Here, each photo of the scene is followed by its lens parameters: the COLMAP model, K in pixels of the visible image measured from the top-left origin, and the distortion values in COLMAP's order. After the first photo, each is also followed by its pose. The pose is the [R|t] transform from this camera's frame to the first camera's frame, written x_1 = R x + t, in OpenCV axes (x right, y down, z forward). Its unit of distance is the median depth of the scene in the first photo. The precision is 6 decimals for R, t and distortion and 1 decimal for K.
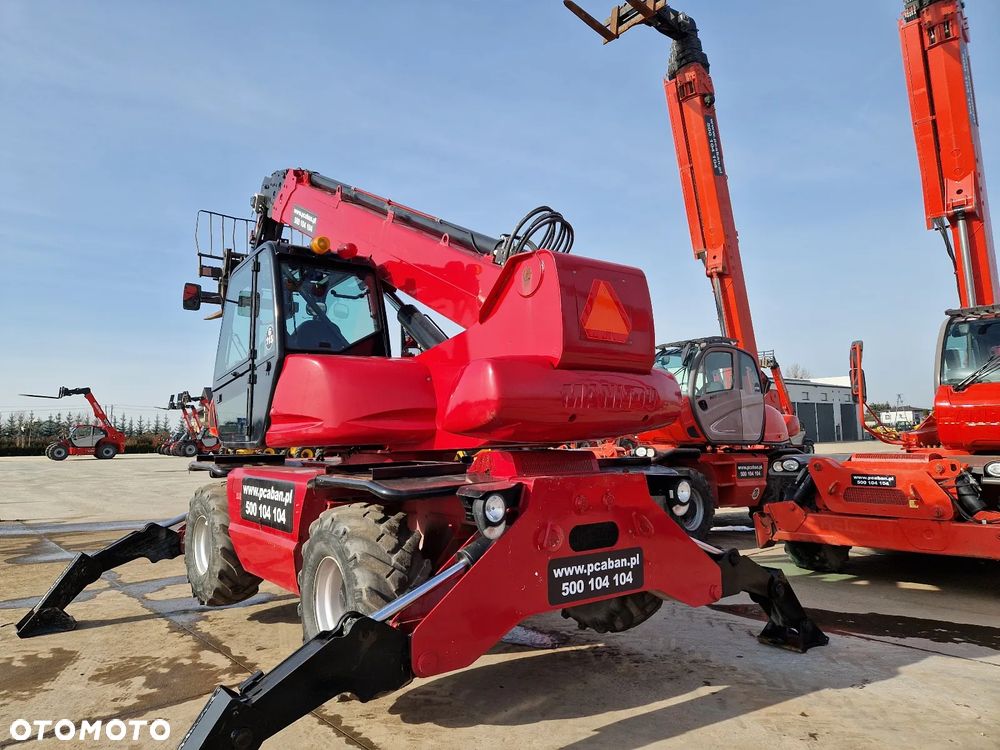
lens RADIAL K [[661.6, 0, 491.6], [0, 661.6, 374.3], [0, 0, 1]] dist [0.040371, -0.019499]
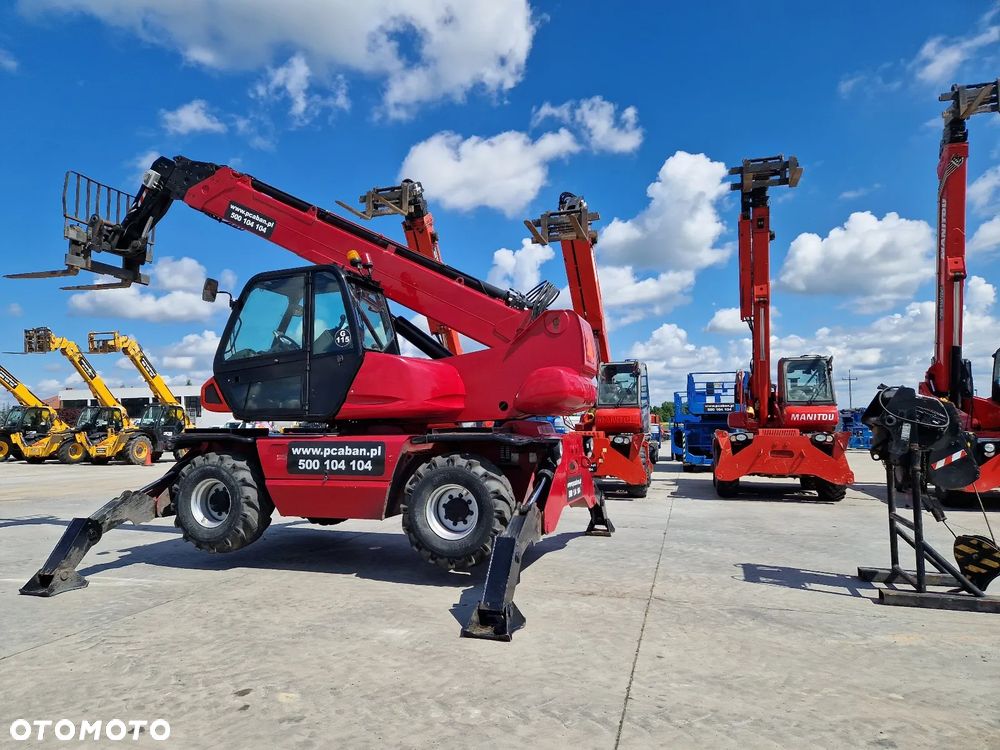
lens RADIAL K [[700.4, 0, 493.4], [0, 700.4, 387.8], [0, 0, 1]] dist [0.085024, -0.056674]
pose [[0.838007, 0.044775, 0.543819, -0.659134], [-0.060700, 0.998091, 0.011359, 0.009745], [-0.542273, -0.042529, 0.839125, -0.290377]]
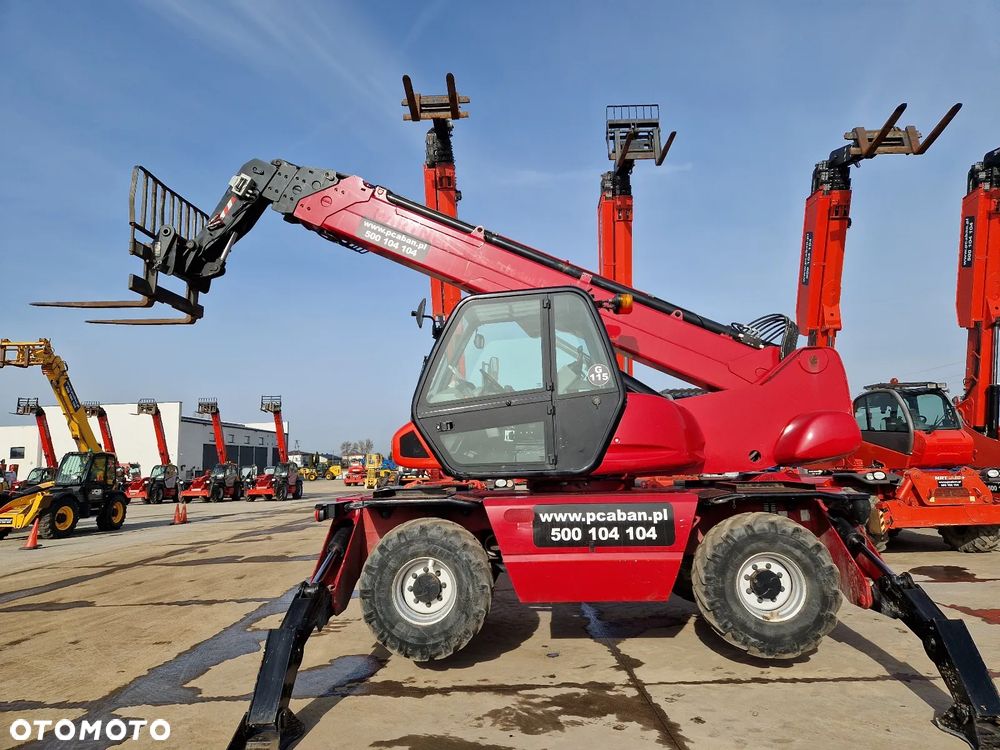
lens RADIAL K [[649.0, 0, 503.8], [0, 649.0, 368.9], [0, 0, 1]] dist [0.075240, -0.056977]
pose [[0.650713, 0.106594, 0.751804, -0.983400], [-0.050415, 0.993978, -0.097295, 0.038278], [-0.757648, 0.025409, 0.652169, 0.319602]]
